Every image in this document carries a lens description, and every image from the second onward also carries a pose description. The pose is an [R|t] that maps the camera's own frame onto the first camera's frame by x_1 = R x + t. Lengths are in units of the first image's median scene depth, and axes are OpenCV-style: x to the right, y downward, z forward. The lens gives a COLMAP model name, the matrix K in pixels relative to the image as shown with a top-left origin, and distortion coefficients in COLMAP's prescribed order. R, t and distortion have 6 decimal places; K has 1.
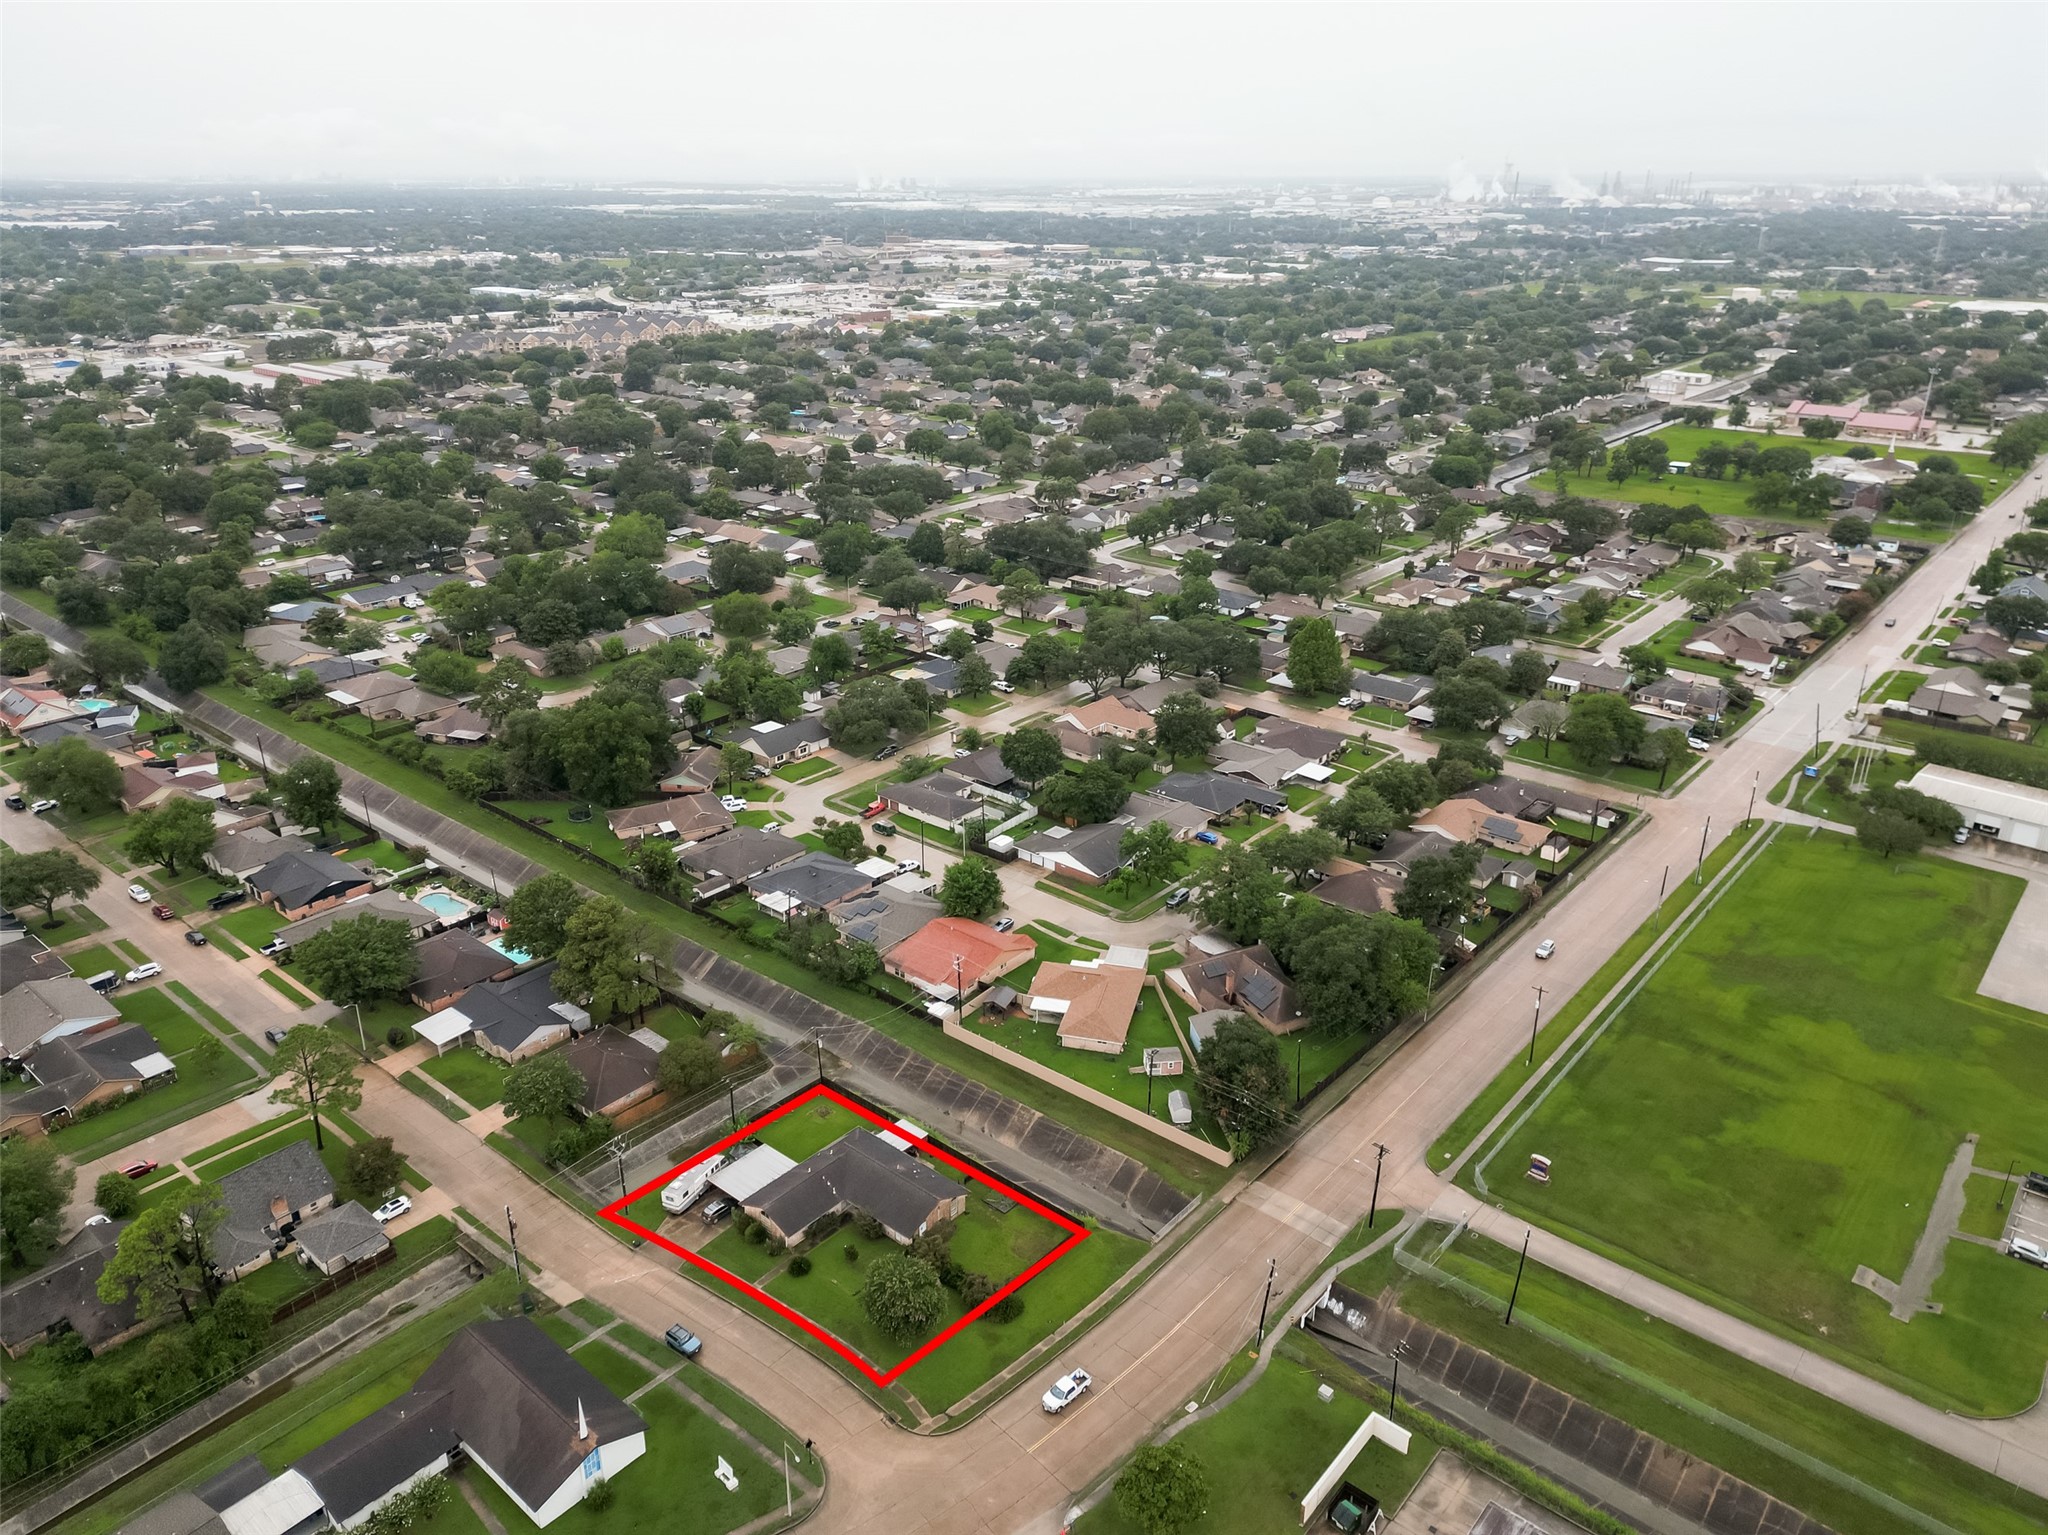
lens RADIAL K [[1431.2, 0, 1020.9], [0, 1431.2, 759.0], [0, 0, 1]] dist [0.078113, -0.072368]
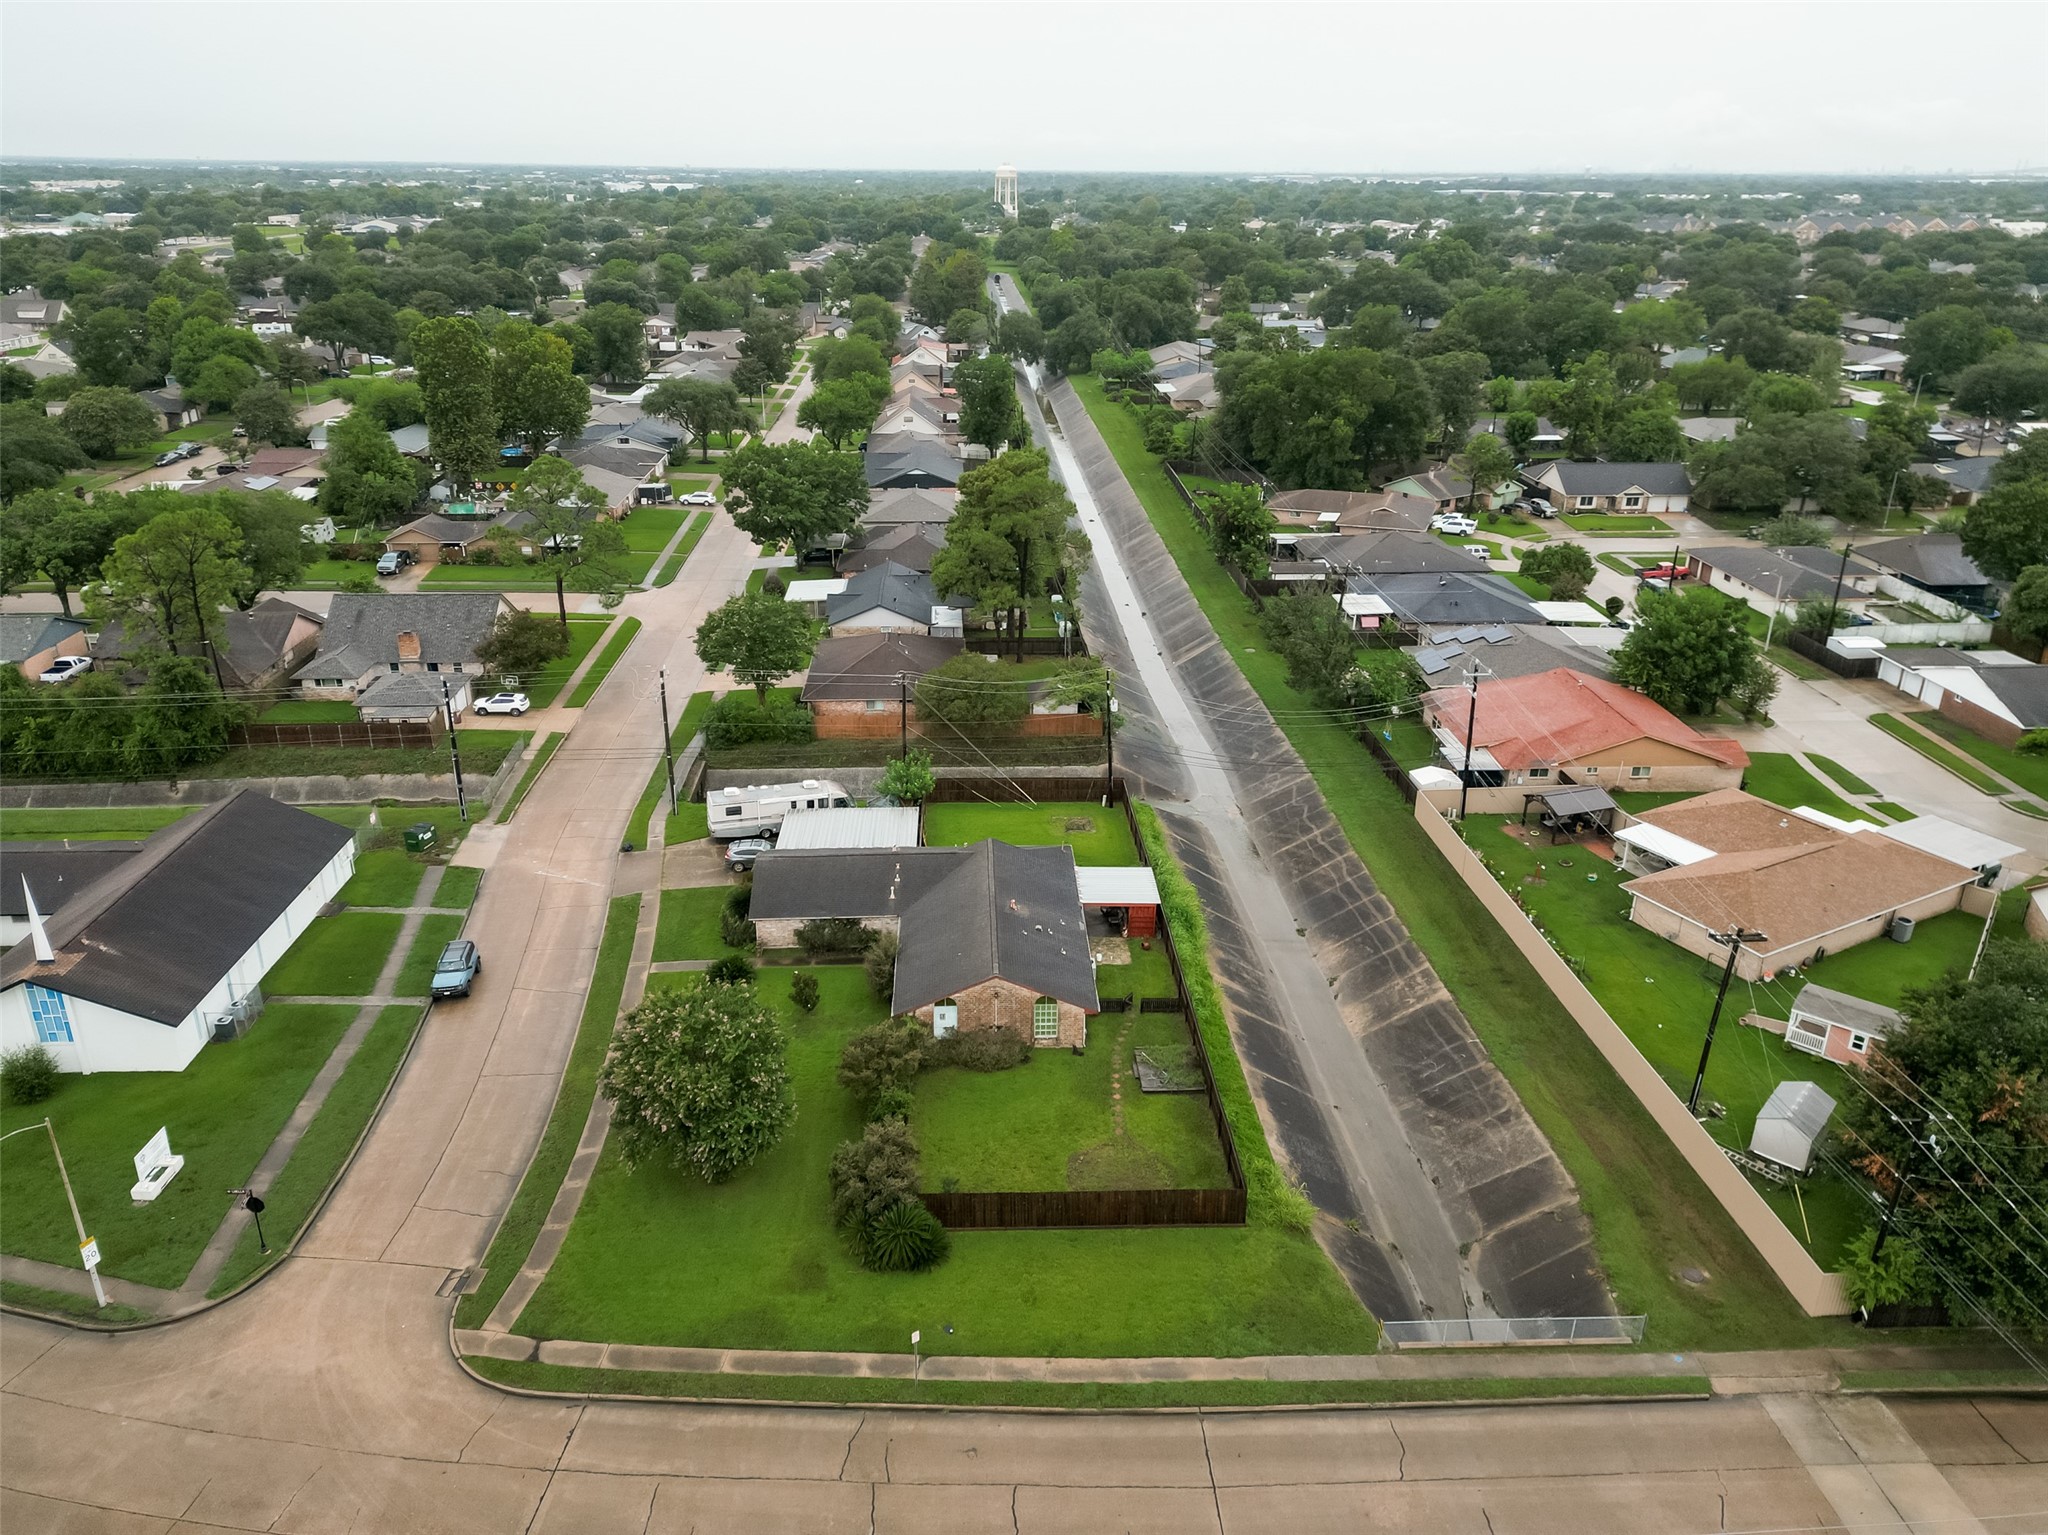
lens RADIAL K [[1431.2, 0, 1020.9], [0, 1431.2, 759.0], [0, 0, 1]] dist [0.078113, -0.072368]
pose [[0.684593, 0.280892, -0.672630, 0.211561], [-0.281594, 0.953046, 0.111393, 0.182977], [0.672337, 0.113149, 0.731546, 0.647544]]
